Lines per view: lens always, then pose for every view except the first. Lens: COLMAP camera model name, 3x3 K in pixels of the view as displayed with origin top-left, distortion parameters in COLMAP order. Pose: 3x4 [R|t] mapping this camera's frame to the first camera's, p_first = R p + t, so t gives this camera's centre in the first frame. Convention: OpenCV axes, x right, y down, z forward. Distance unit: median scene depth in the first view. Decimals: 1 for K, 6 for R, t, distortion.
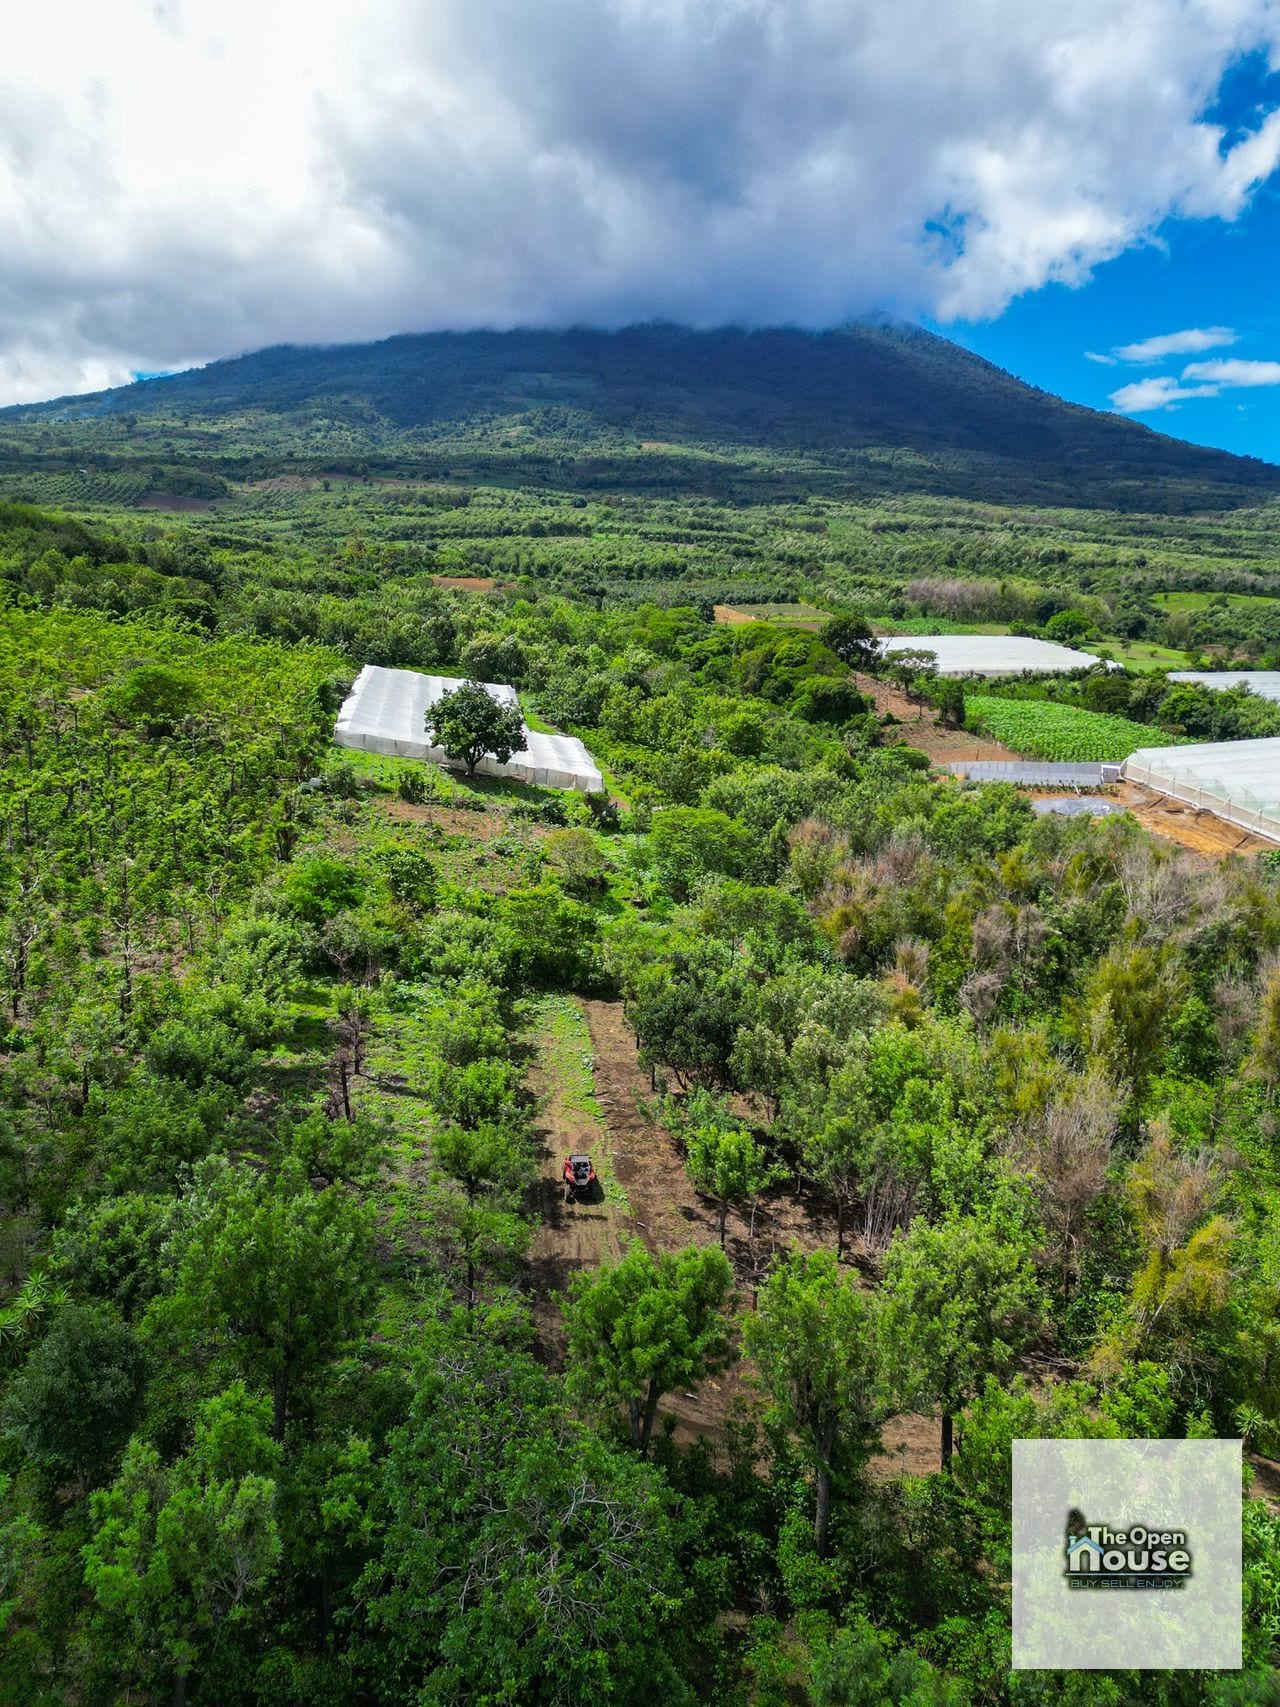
lens RADIAL K [[1198.6, 0, 646.5], [0, 1198.6, 863.1], [0, 0, 1]] dist [0.066566, -0.051157]
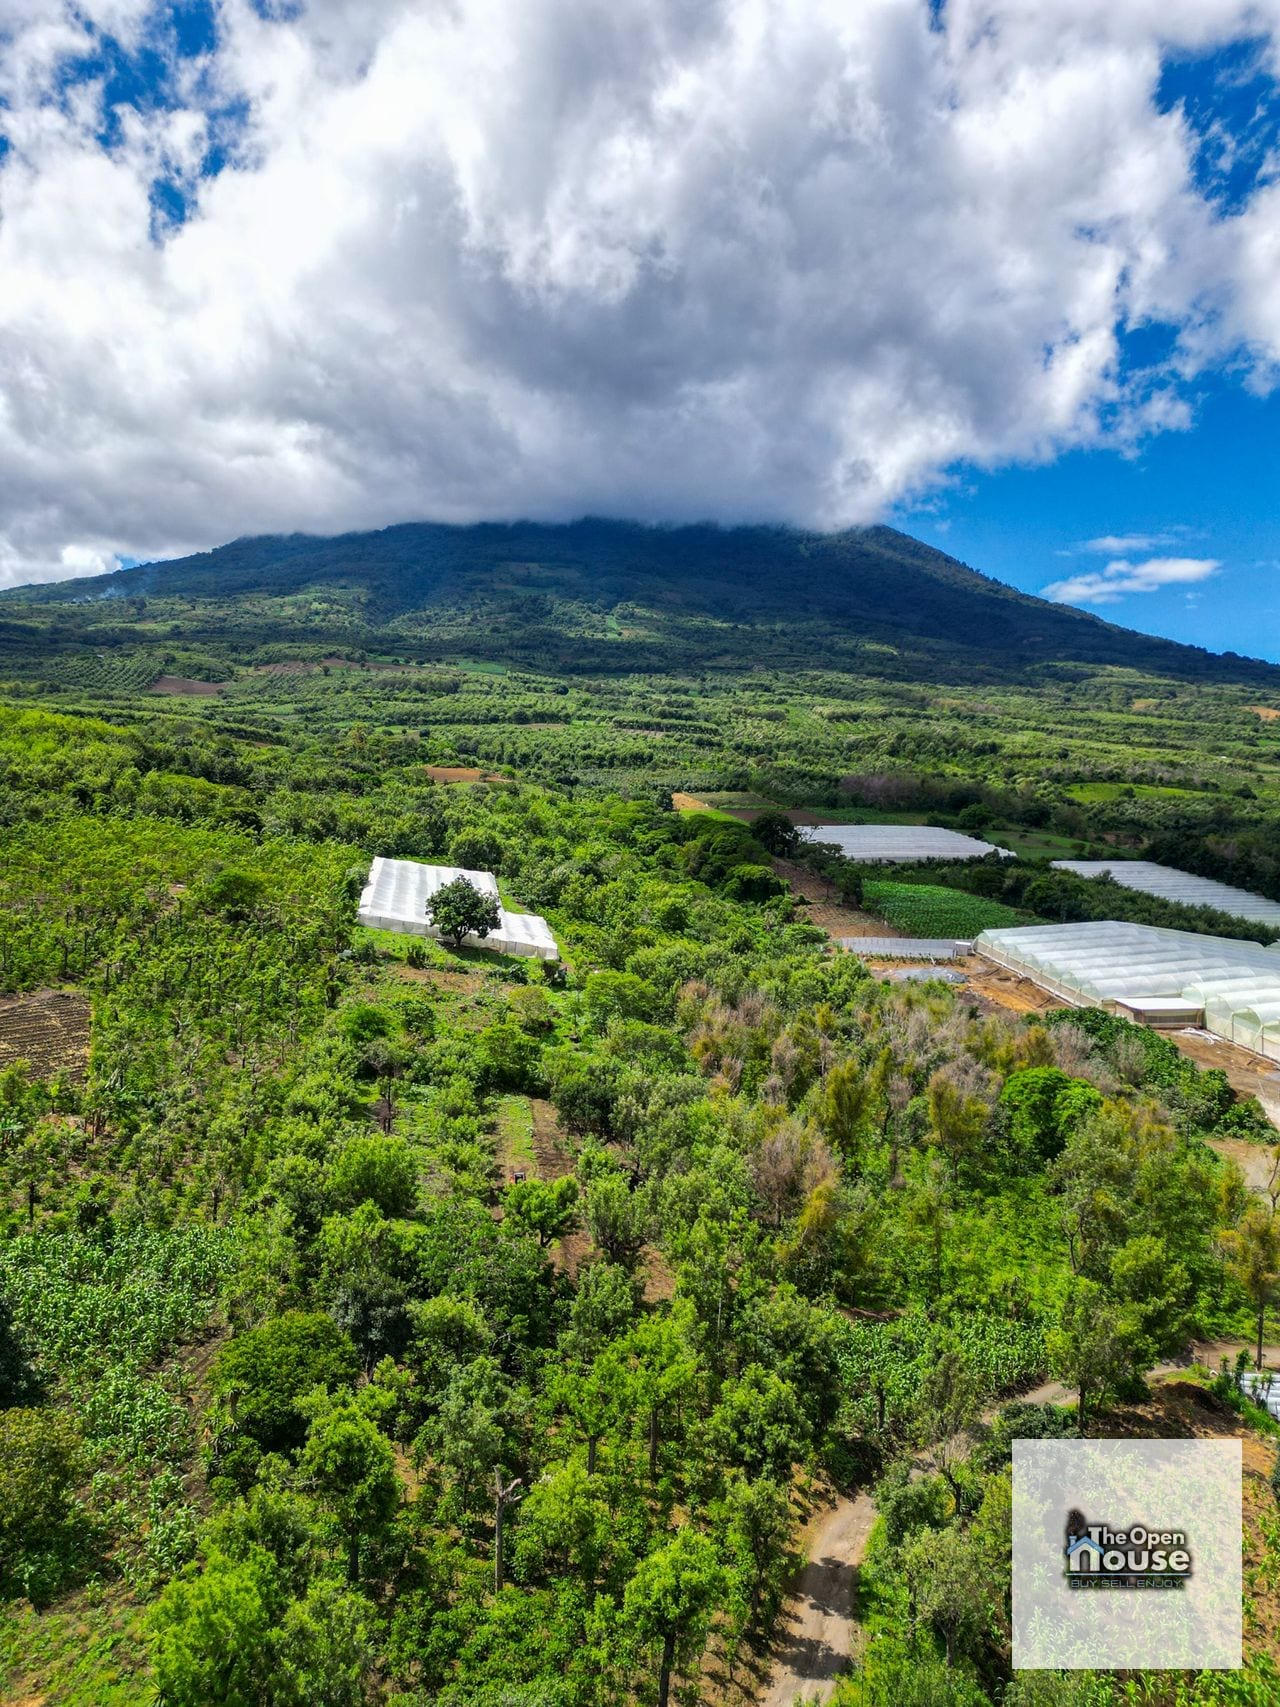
lens RADIAL K [[1291.6, 0, 648.1], [0, 1291.6, 827.2], [0, 0, 1]] dist [0.113519, -0.046553]
pose [[0.999954, 0.007168, 0.006374, 0.033962], [-0.006081, 0.987625, -0.156715, 0.012421], [-0.007418, 0.156669, 0.987623, -0.277223]]
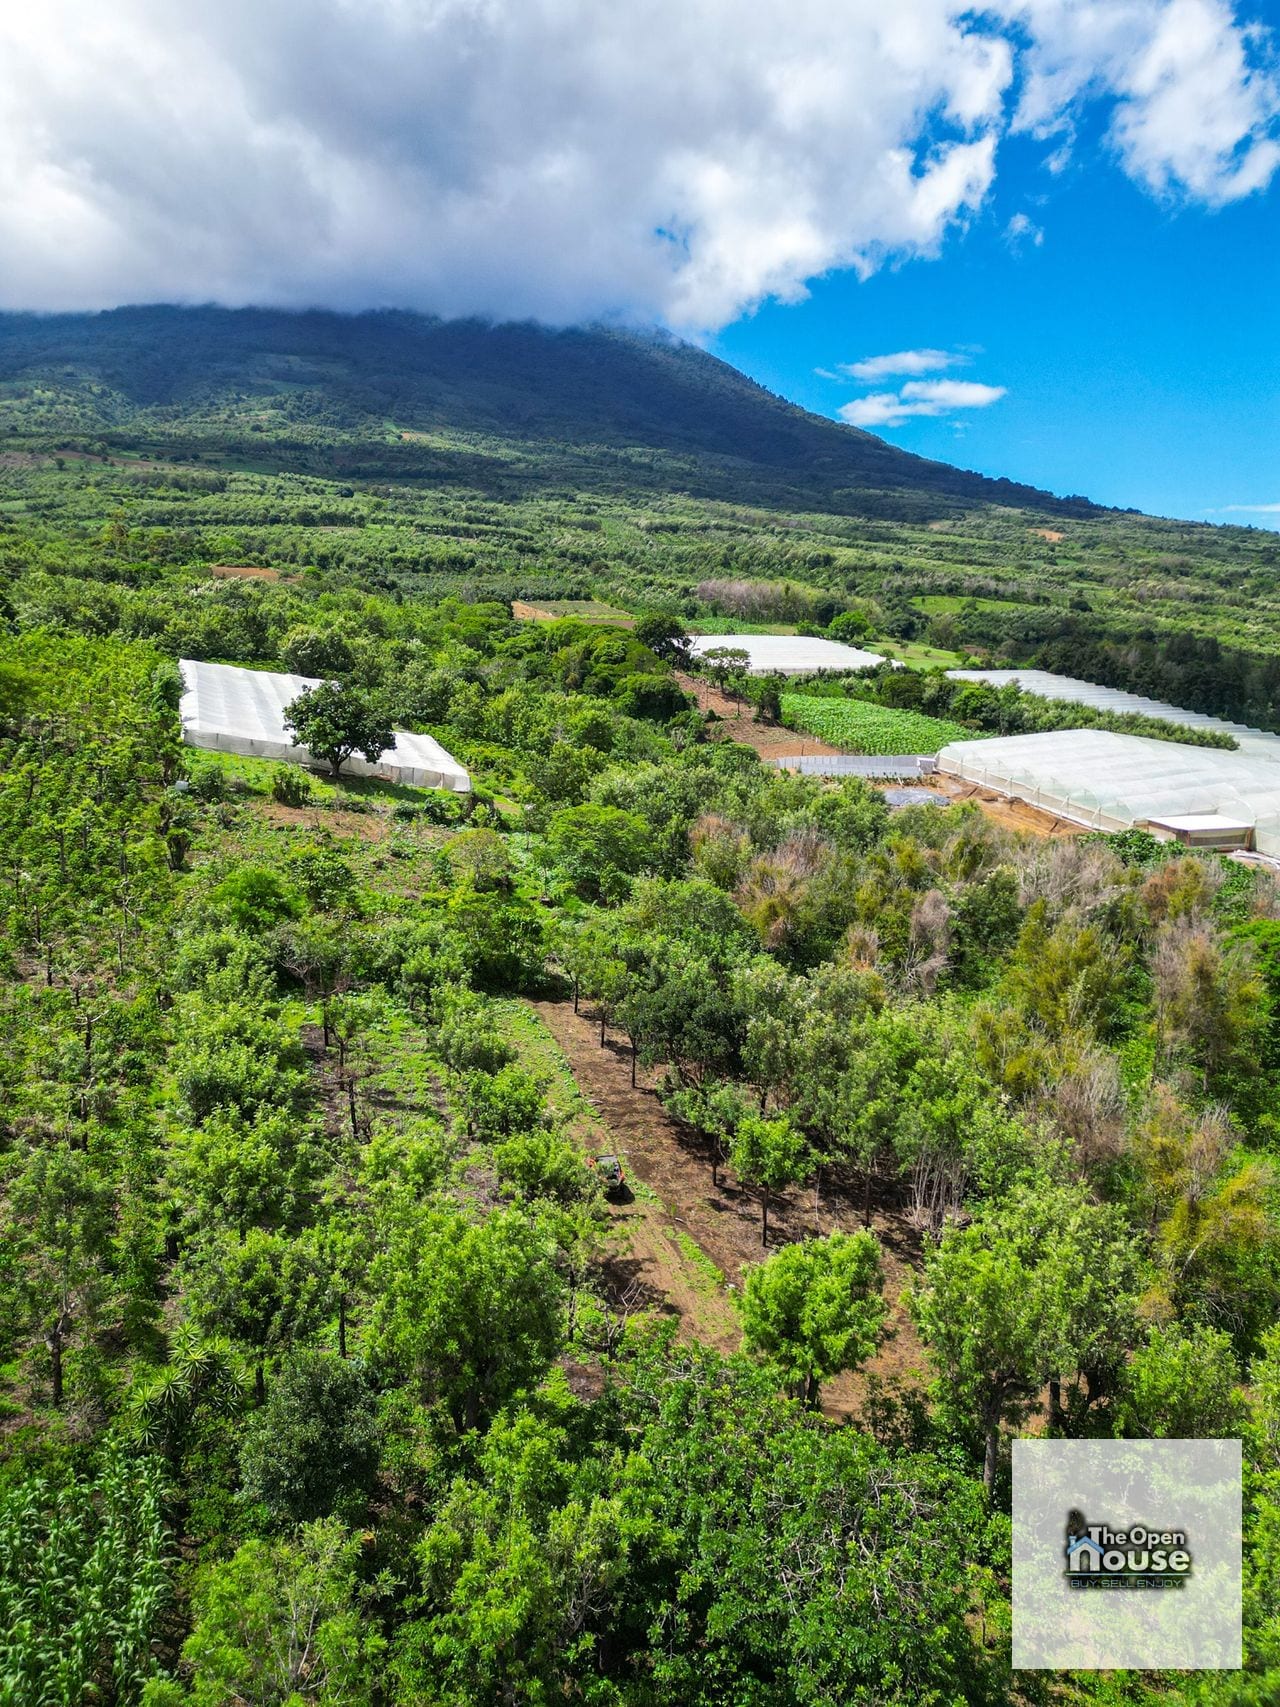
lens RADIAL K [[1198.6, 0, 630.1], [0, 1198.6, 865.2], [0, 0, 1]] dist [0.066566, -0.051157]
pose [[0.980381, -0.029457, 0.194901, -0.063559], [0.028481, 0.999564, 0.007807, -0.001423], [-0.195046, -0.002103, 0.980792, 0.005978]]
